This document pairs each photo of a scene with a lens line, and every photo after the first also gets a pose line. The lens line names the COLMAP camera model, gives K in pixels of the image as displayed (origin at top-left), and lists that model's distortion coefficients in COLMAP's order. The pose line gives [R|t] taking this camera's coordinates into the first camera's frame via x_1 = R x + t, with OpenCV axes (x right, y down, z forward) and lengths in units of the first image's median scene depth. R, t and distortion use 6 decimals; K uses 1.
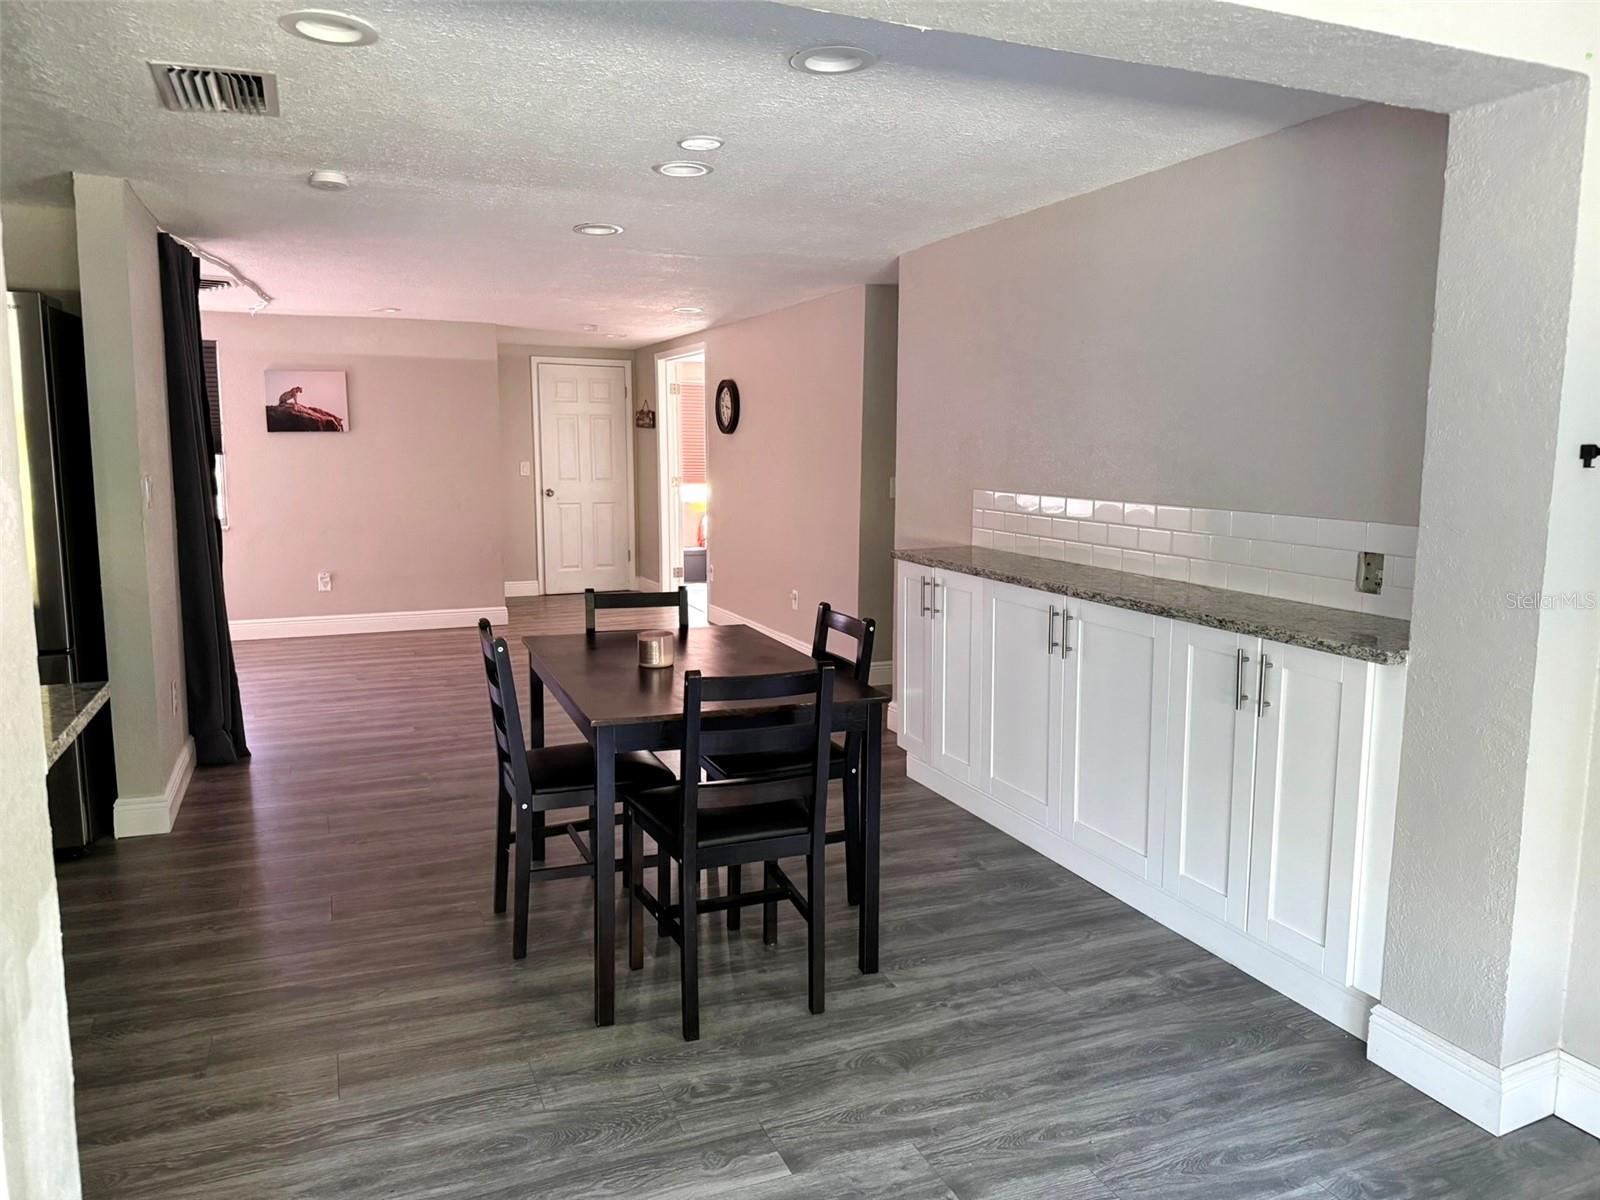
lens RADIAL K [[1131.8, 0, 804.4], [0, 1131.8, 592.0], [0, 0, 1]] dist [0.076857, -0.093149]
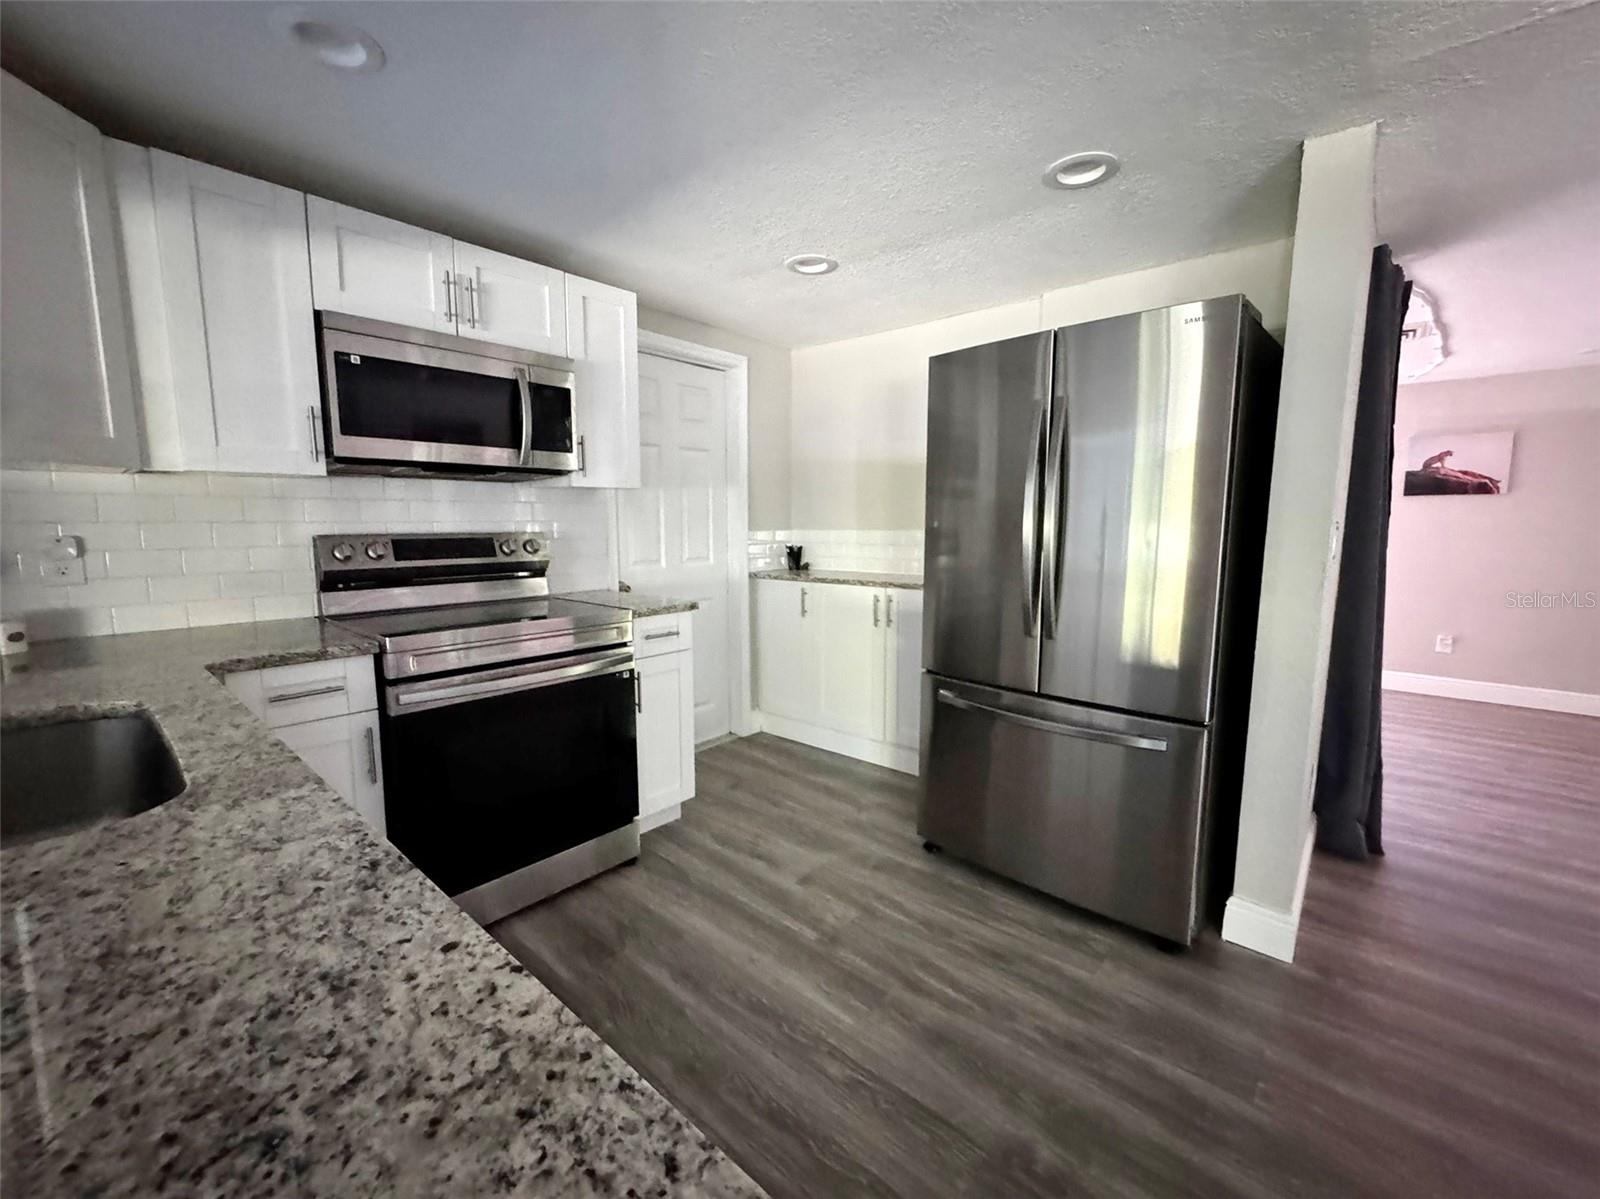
lens RADIAL K [[655.4, 0, 793.1], [0, 655.4, 598.1], [0, 0, 1]] dist [0.002721, -0.000456]
pose [[0.436732, 0.106238, -0.893296, -0.375118], [-0.117840, 0.991202, 0.060269, -0.037343], [0.891840, 0.078945, 0.445409, 0.540417]]
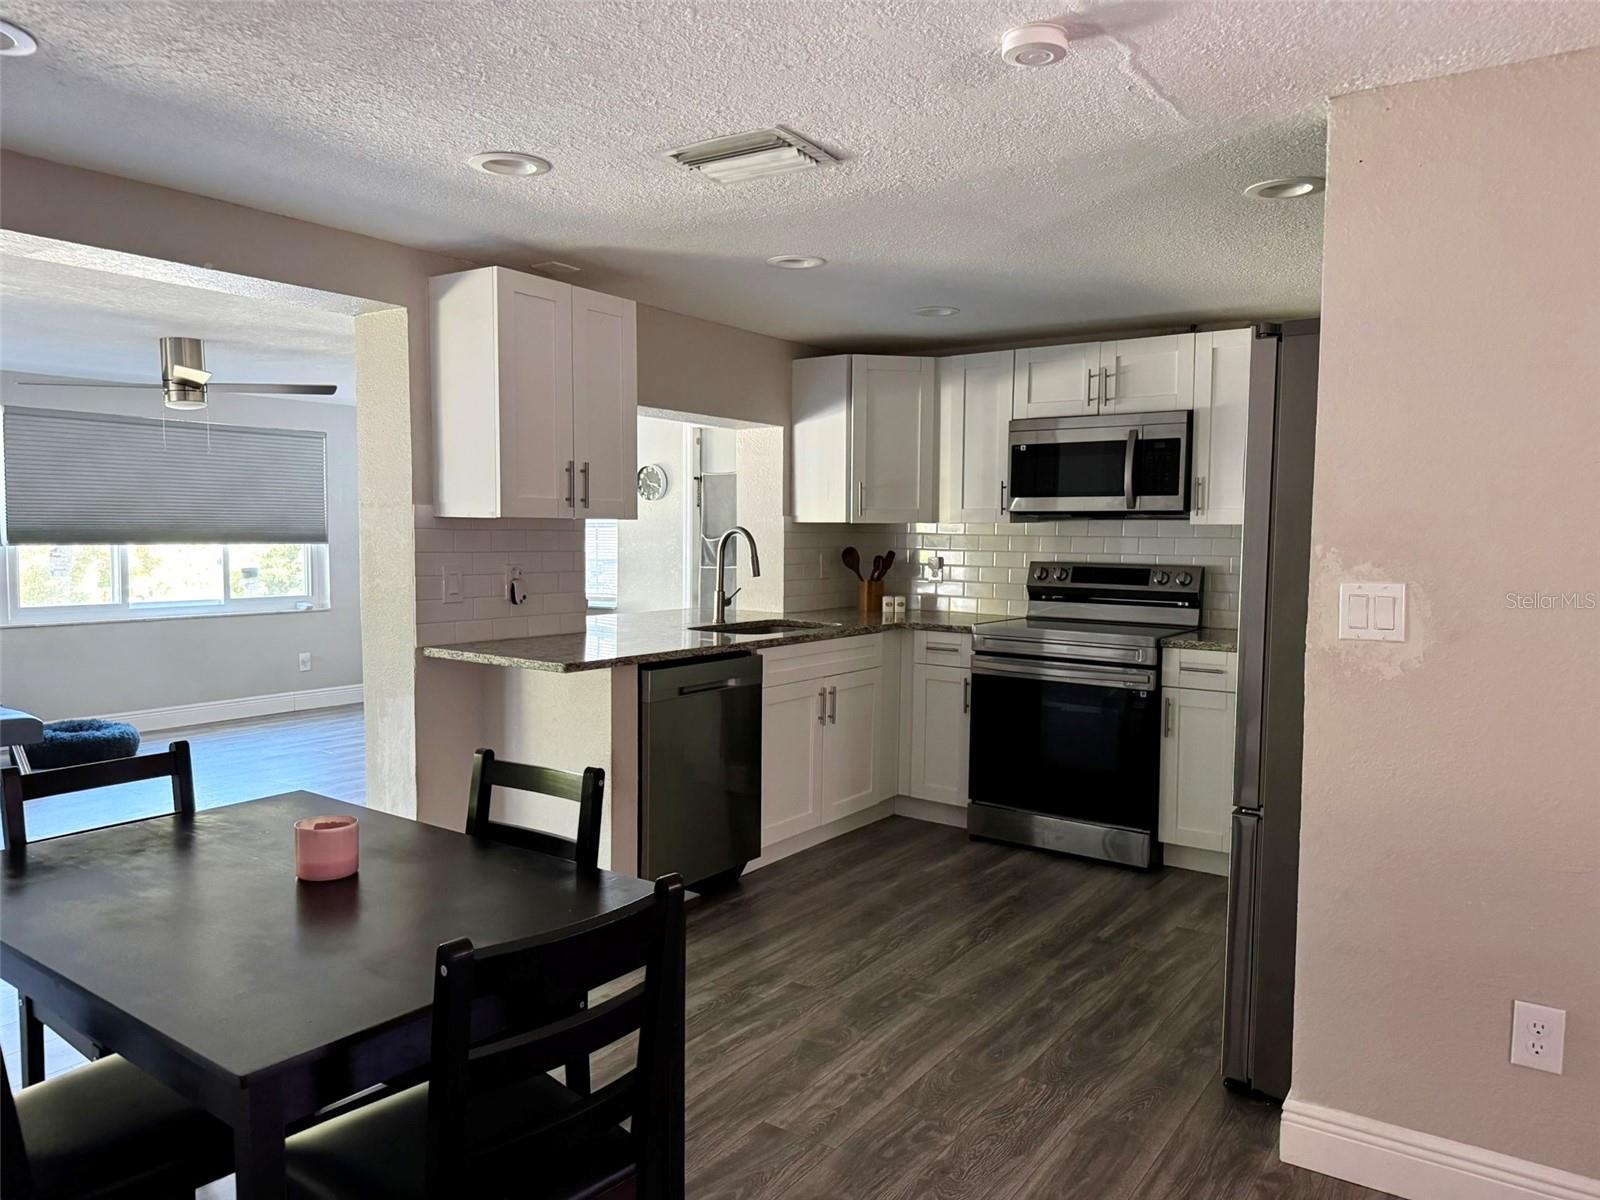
lens RADIAL K [[1131.8, 0, 786.4], [0, 1131.8, 592.1], [0, 0, 1]] dist [0.076857, -0.093149]
pose [[-0.849854, 0.017739, -0.526719, -0.016385], [-0.082235, 0.982728, 0.165782, -0.194465], [0.520562, 0.184205, -0.833717, 1.538330]]
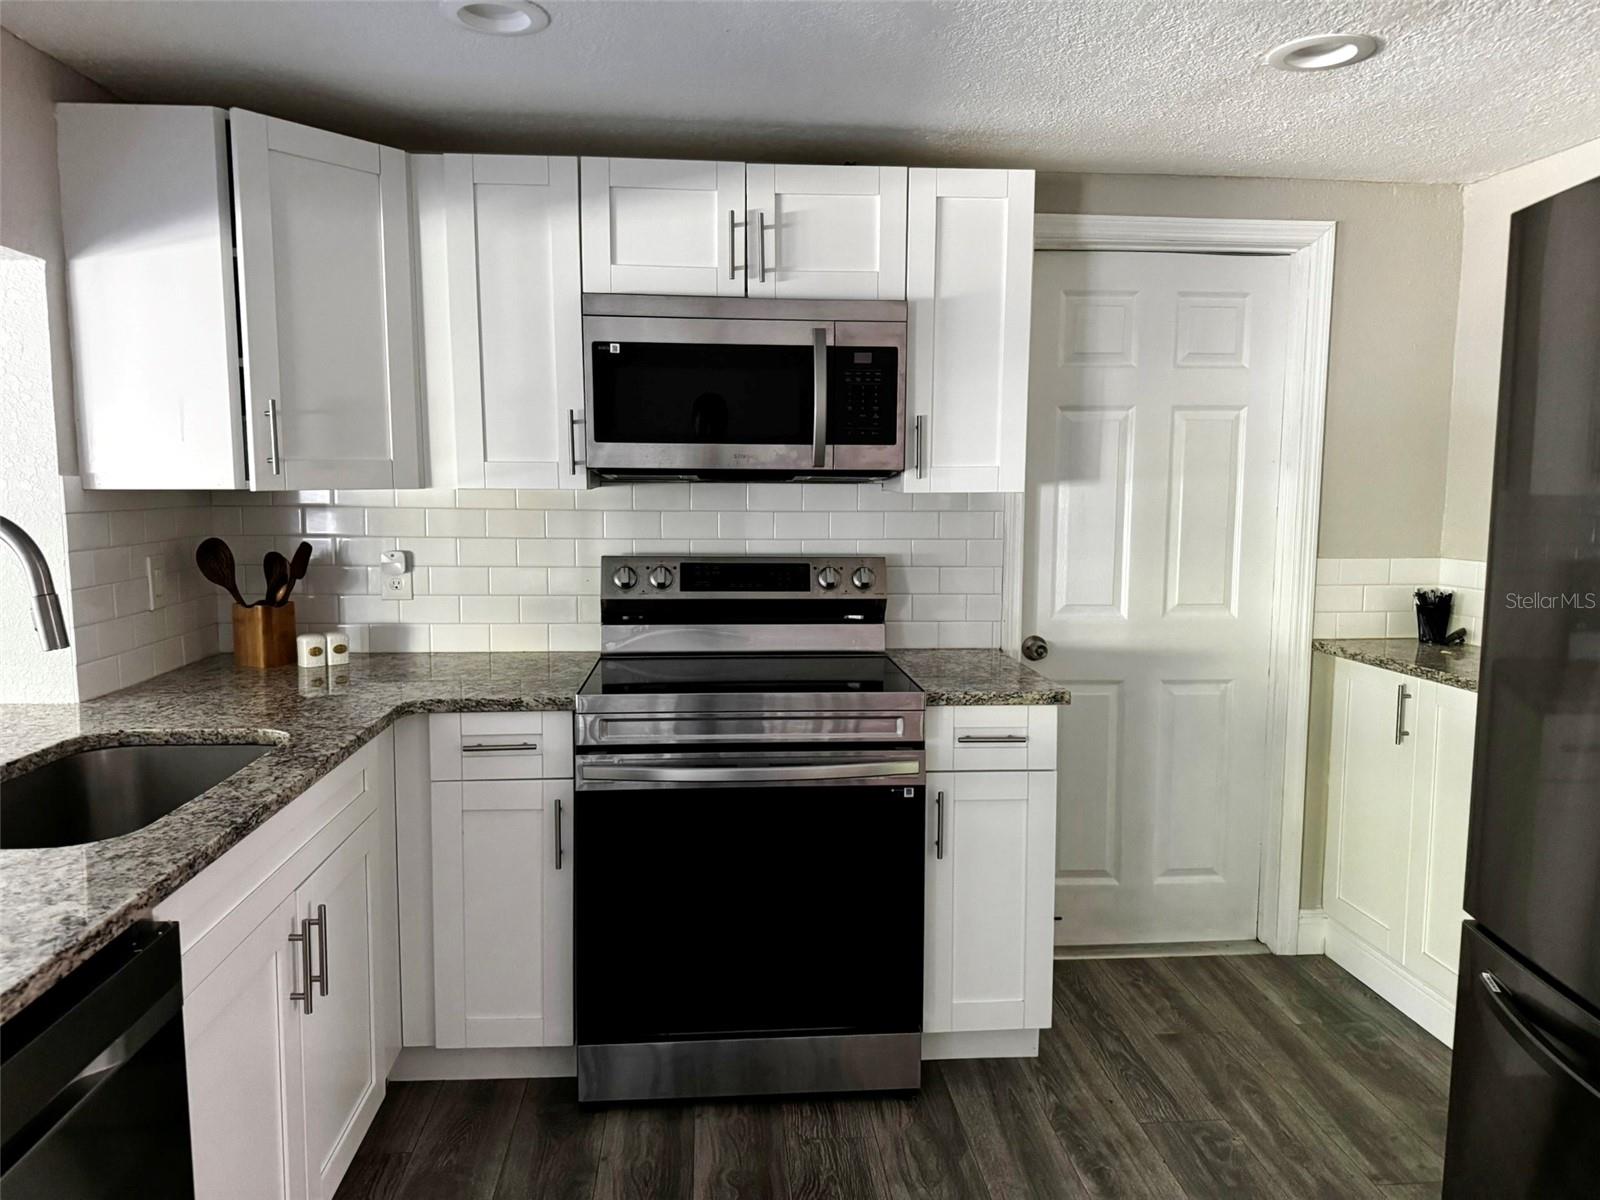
lens RADIAL K [[1131.8, 0, 807.0], [0, 1131.8, 599.7], [0, 0, 1]] dist [0.076857, -0.093149]
pose [[-0.303739, 0.095638, -0.947943, -0.333766], [-0.132140, 0.981105, 0.141324, -0.117790], [0.943548, 0.168187, -0.285362, 0.818523]]
